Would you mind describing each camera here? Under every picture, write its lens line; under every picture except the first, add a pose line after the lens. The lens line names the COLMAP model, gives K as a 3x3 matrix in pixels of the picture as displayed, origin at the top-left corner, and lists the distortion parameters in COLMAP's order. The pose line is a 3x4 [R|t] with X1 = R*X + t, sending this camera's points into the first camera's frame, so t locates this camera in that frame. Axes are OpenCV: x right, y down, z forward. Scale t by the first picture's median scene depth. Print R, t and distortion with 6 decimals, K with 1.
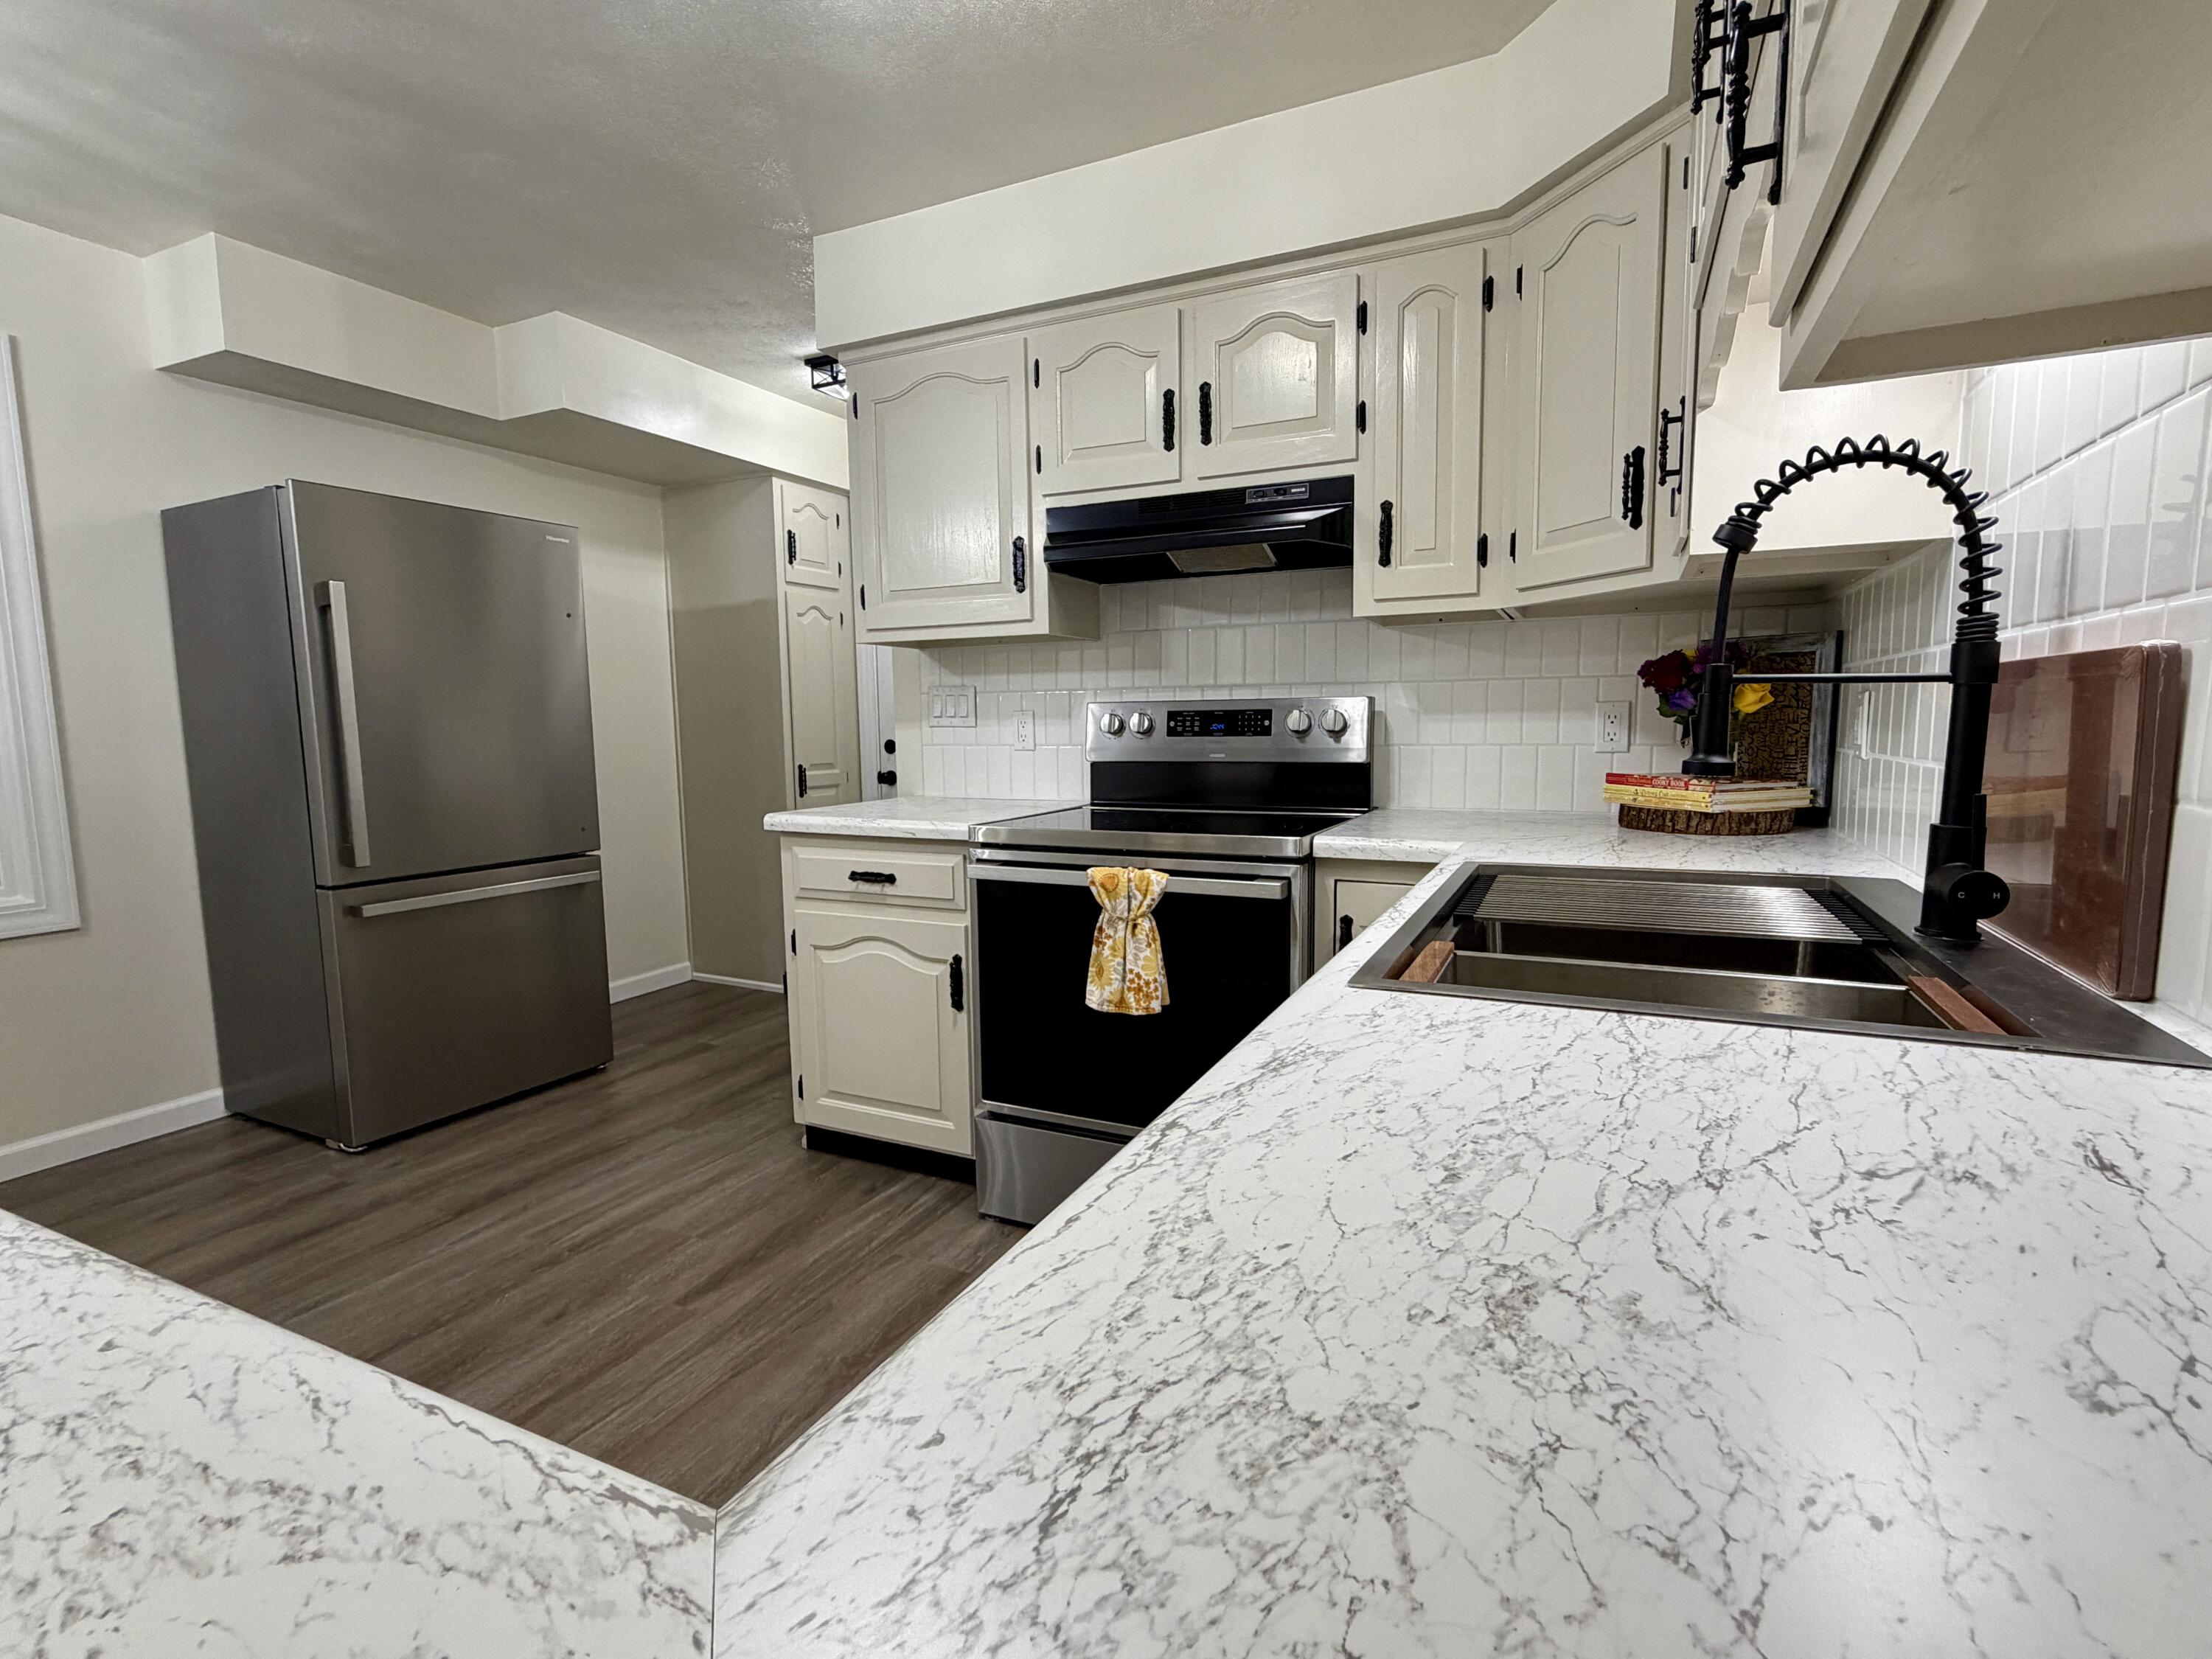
lens RADIAL K [[1026.6, 0, 1106.0], [0, 1026.6, 829.5], [0, 0, 1]] dist [-0.004810, -0.000211]
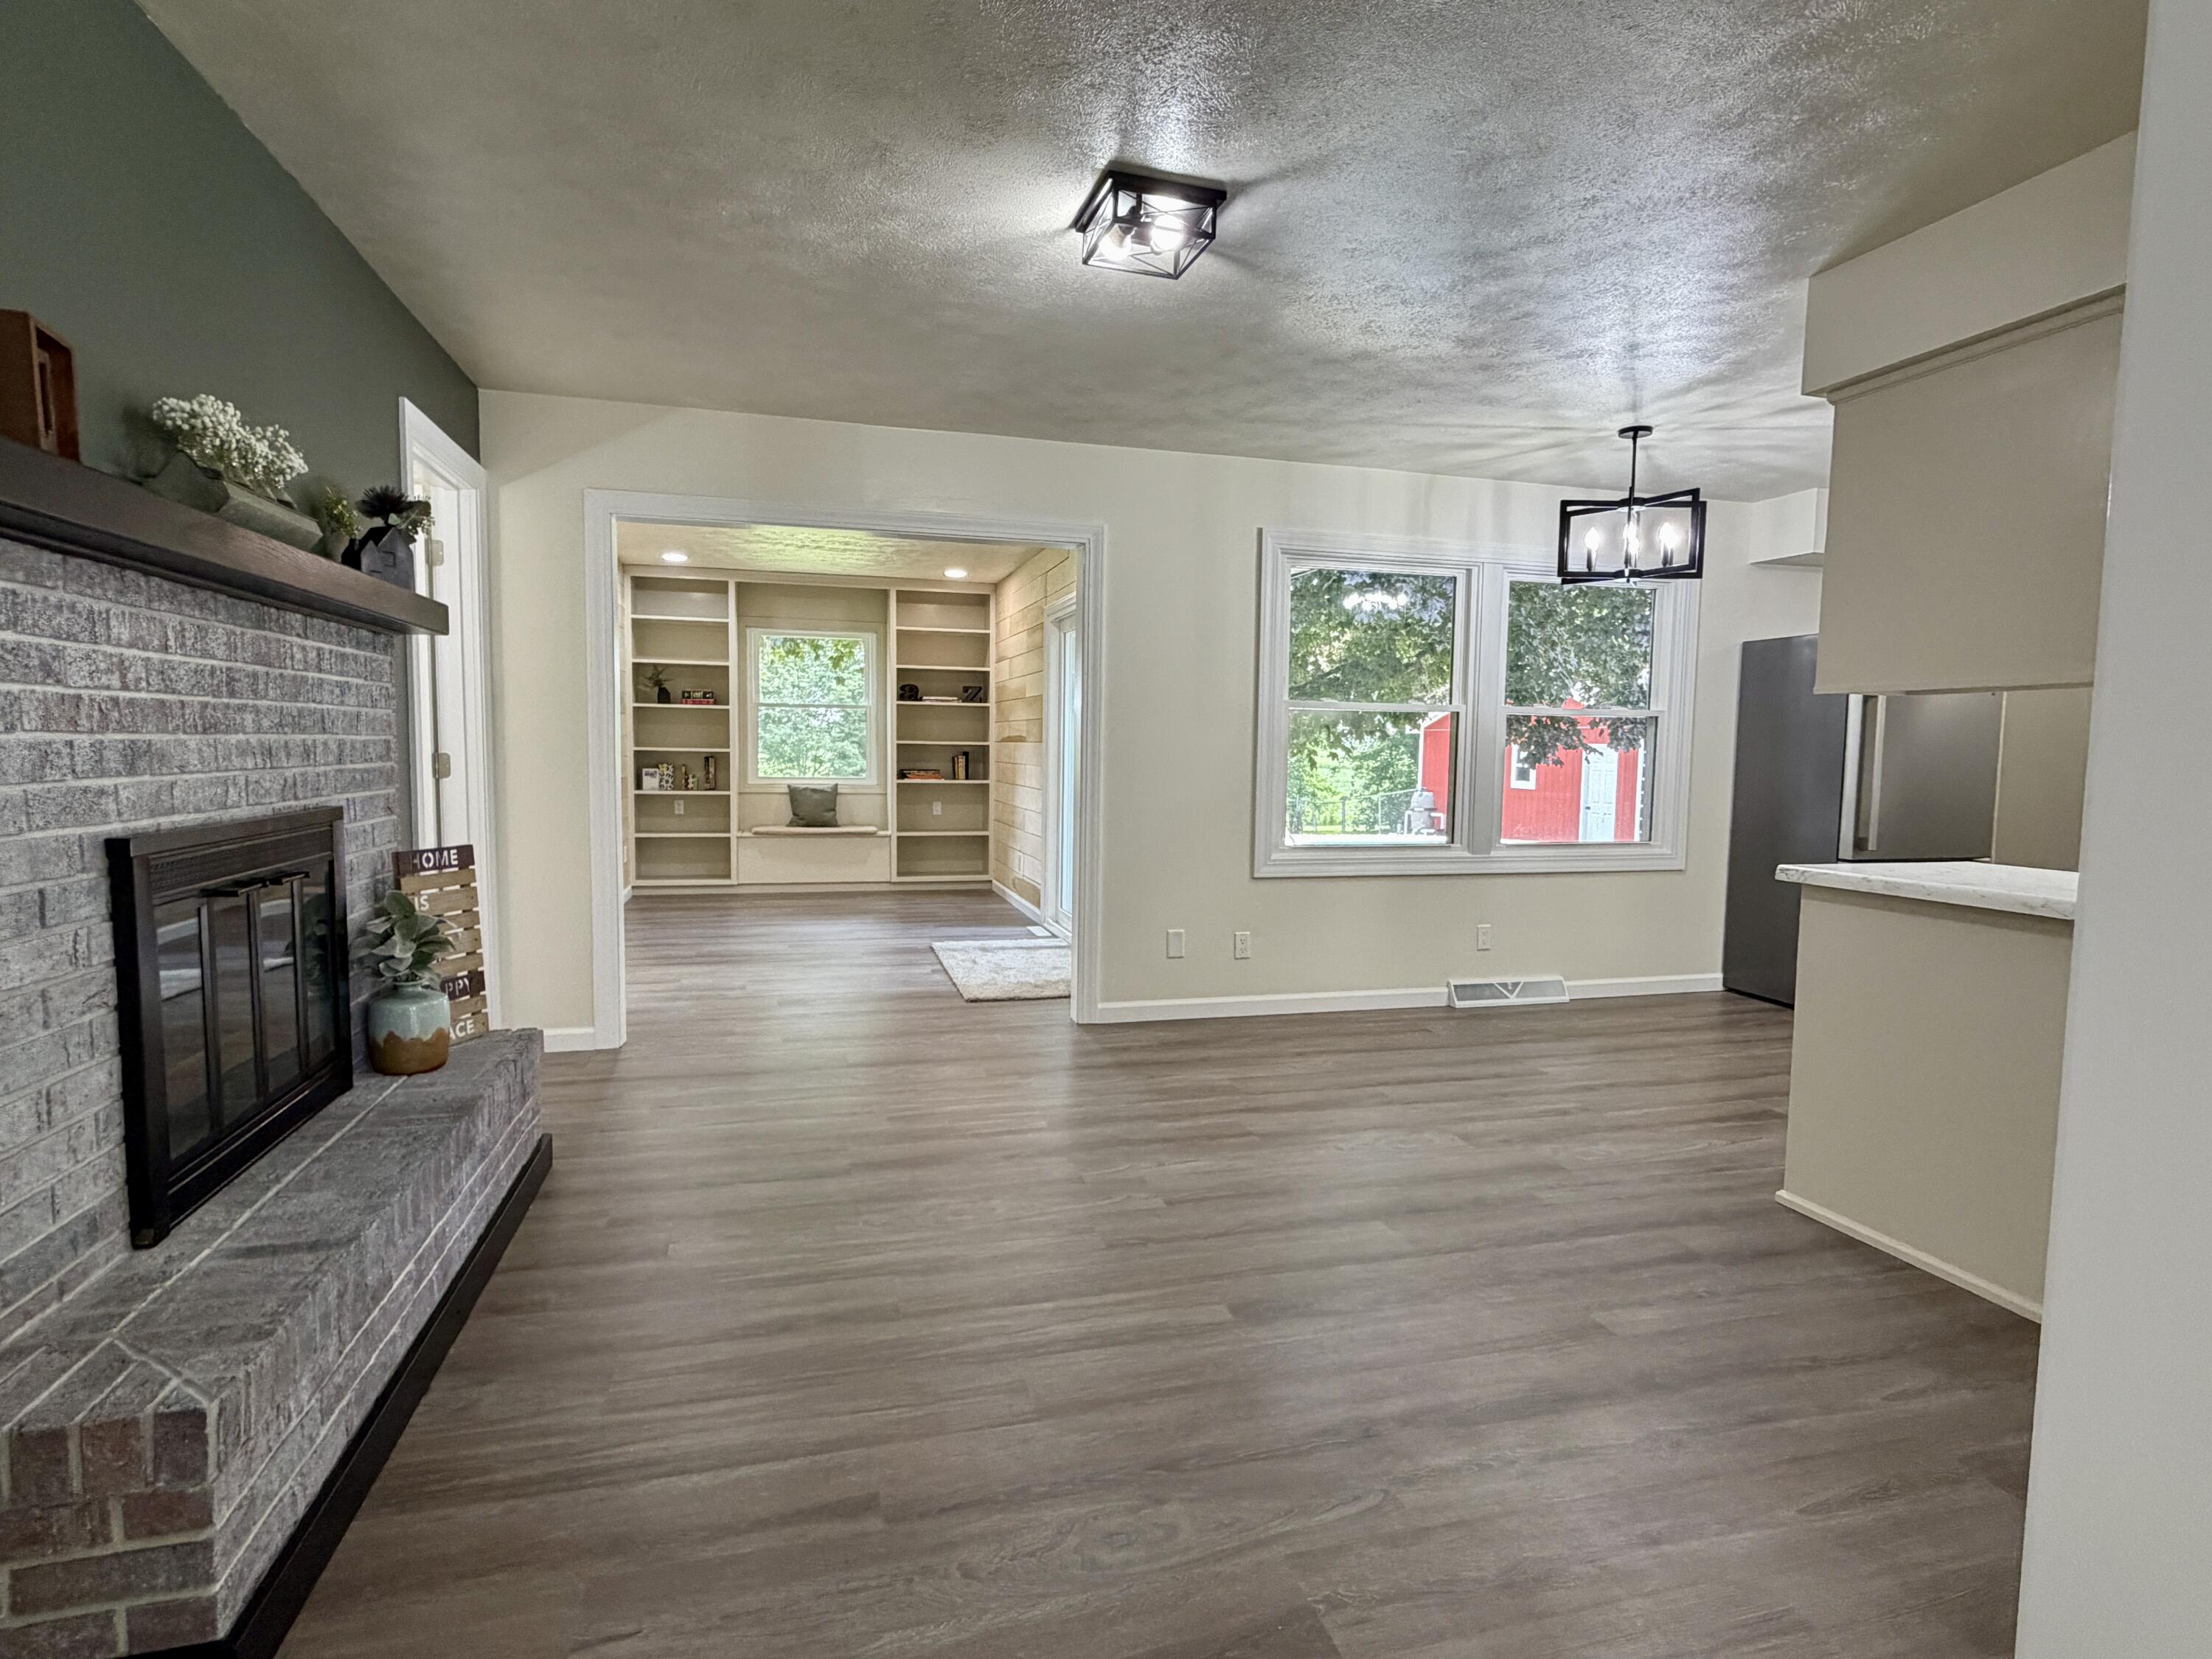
lens RADIAL K [[1119.4, 0, 1106.0], [0, 1119.4, 833.6], [0, 0, 1]] dist [0.000011, -0.000316]
pose [[0.660258, 0.079544, -0.746815, -0.224101], [-0.101866, 0.994671, 0.015884, 0.130189], [0.744099, 0.065587, 0.664842, -1.400204]]
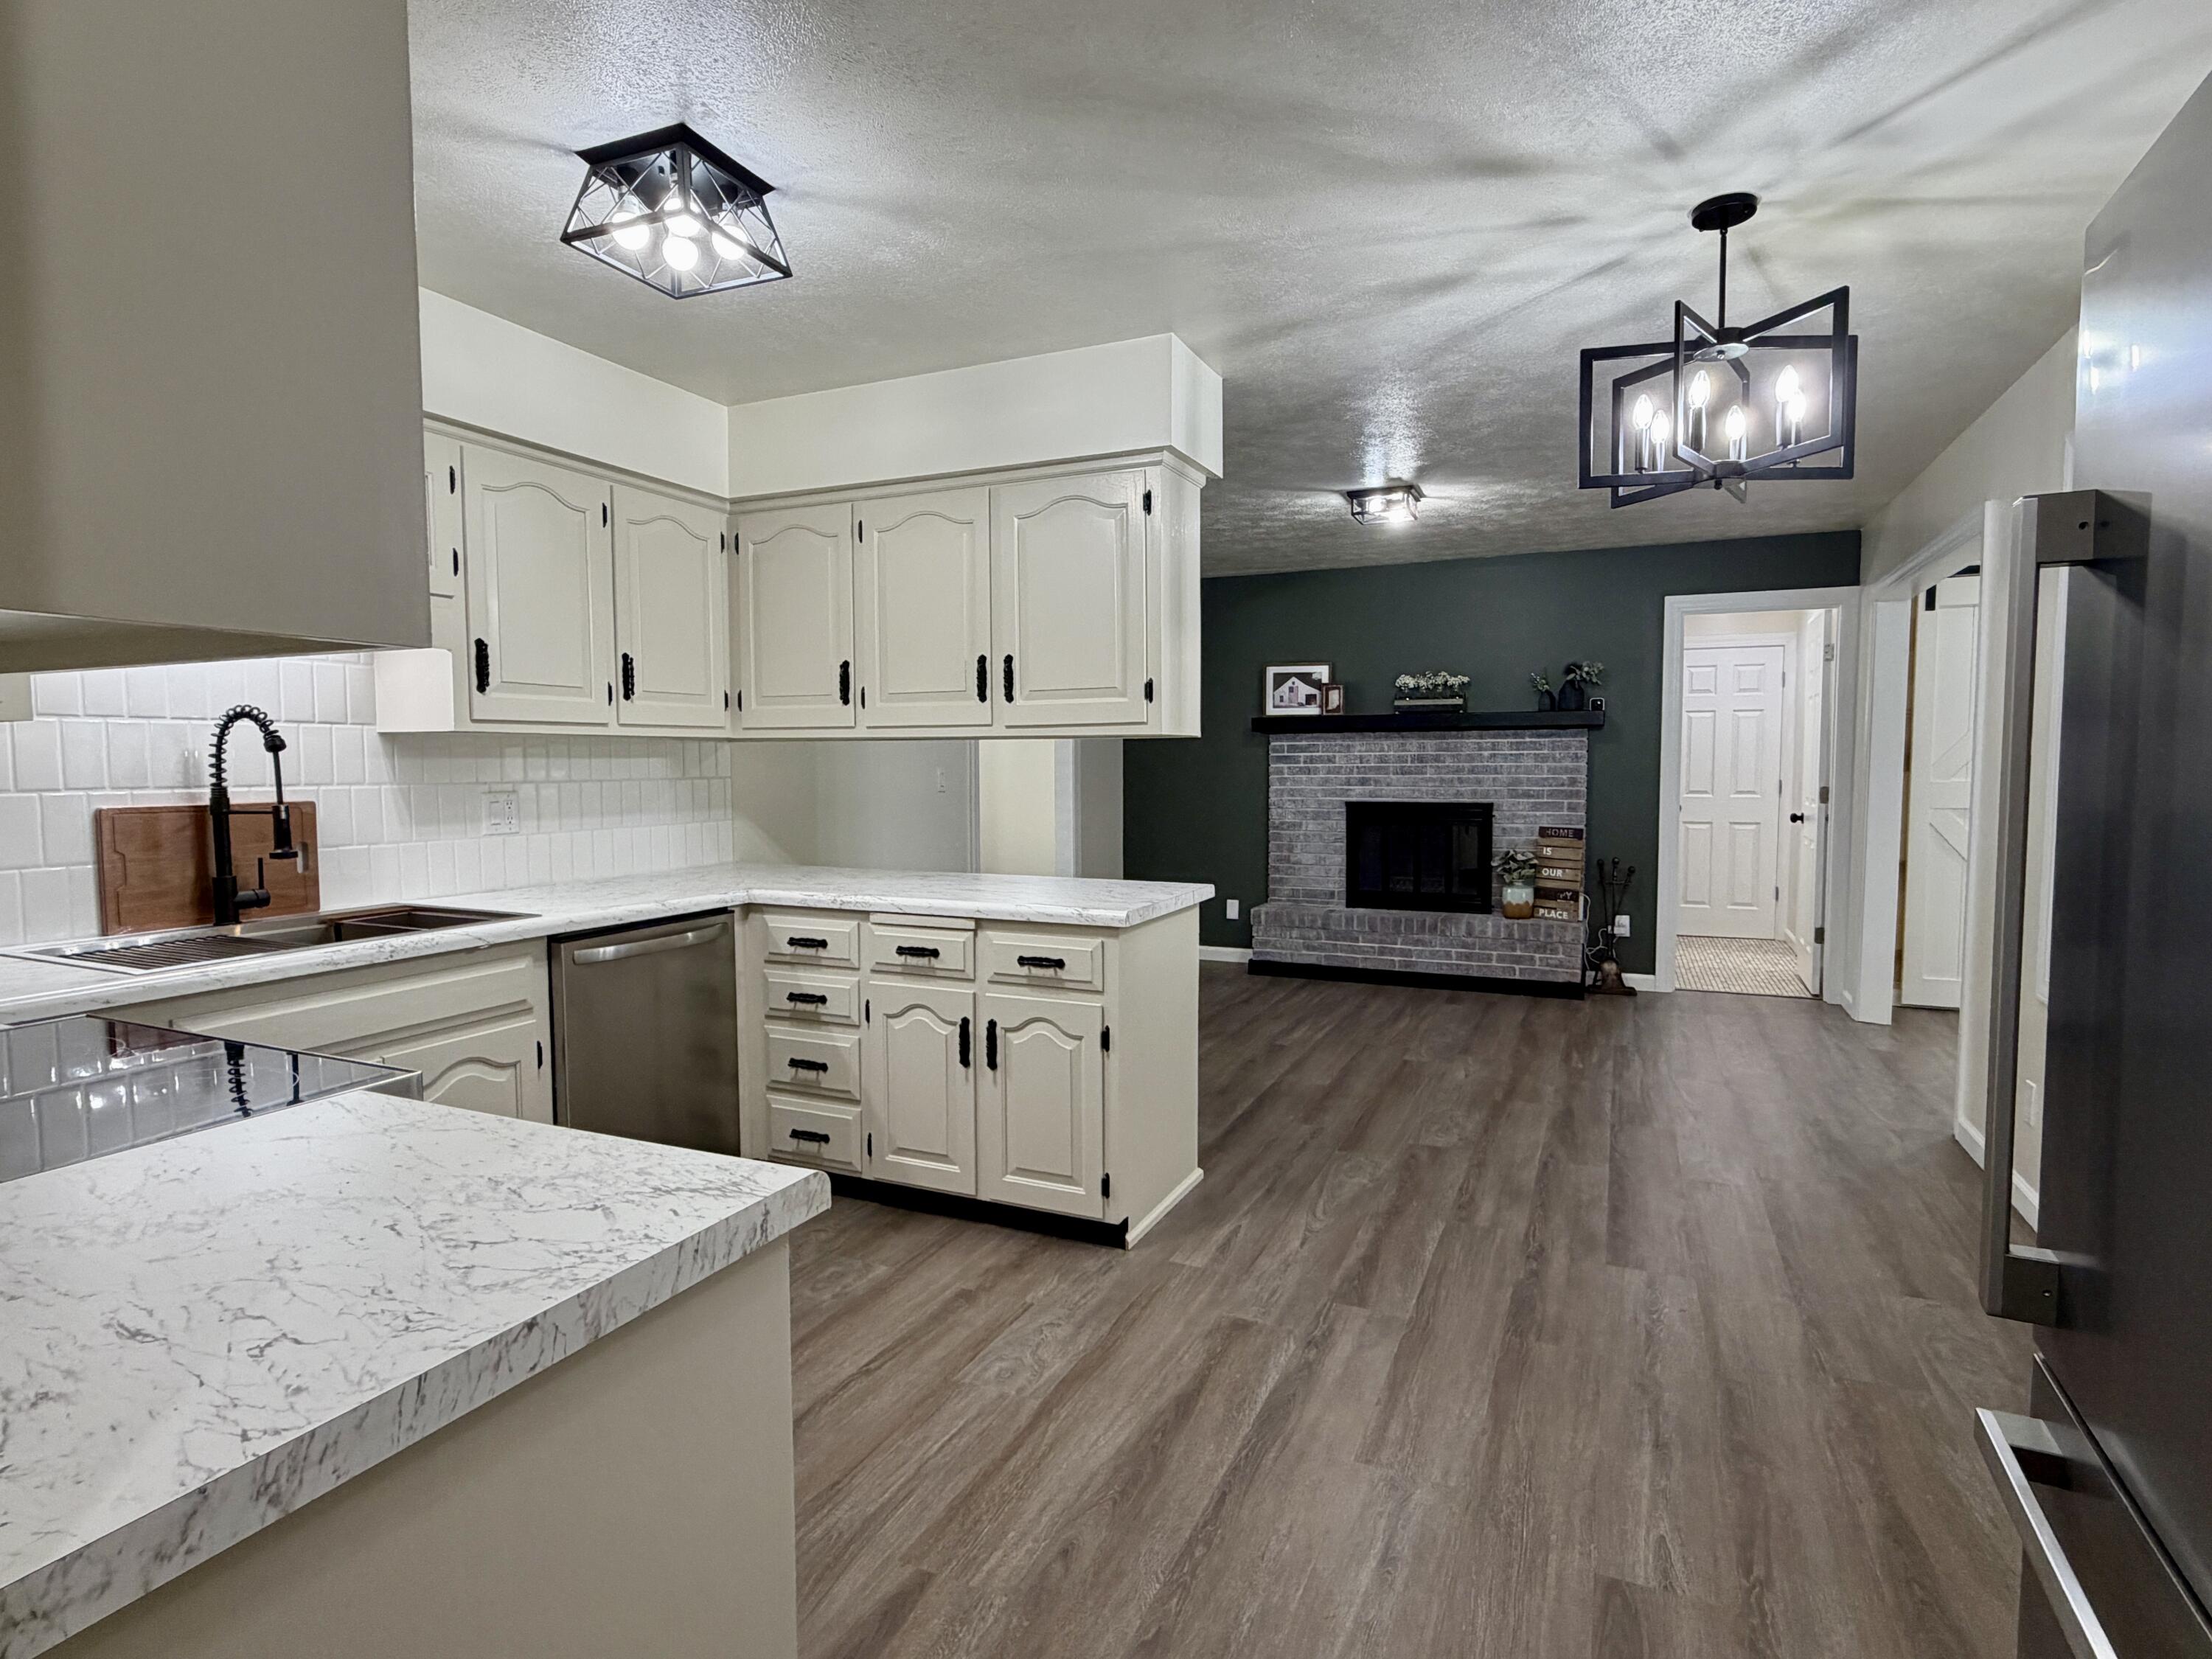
lens RADIAL K [[1152.3, 0, 1097.4], [0, 1152.3, 833.4], [0, 0, 1]] dist [-0.003098, 0.000857]
pose [[-0.999691, 0.016580, -0.018496, -0.497588], [0.013195, 0.985343, 0.170071, -0.235628], [0.021044, 0.169775, -0.985258, 1.643459]]
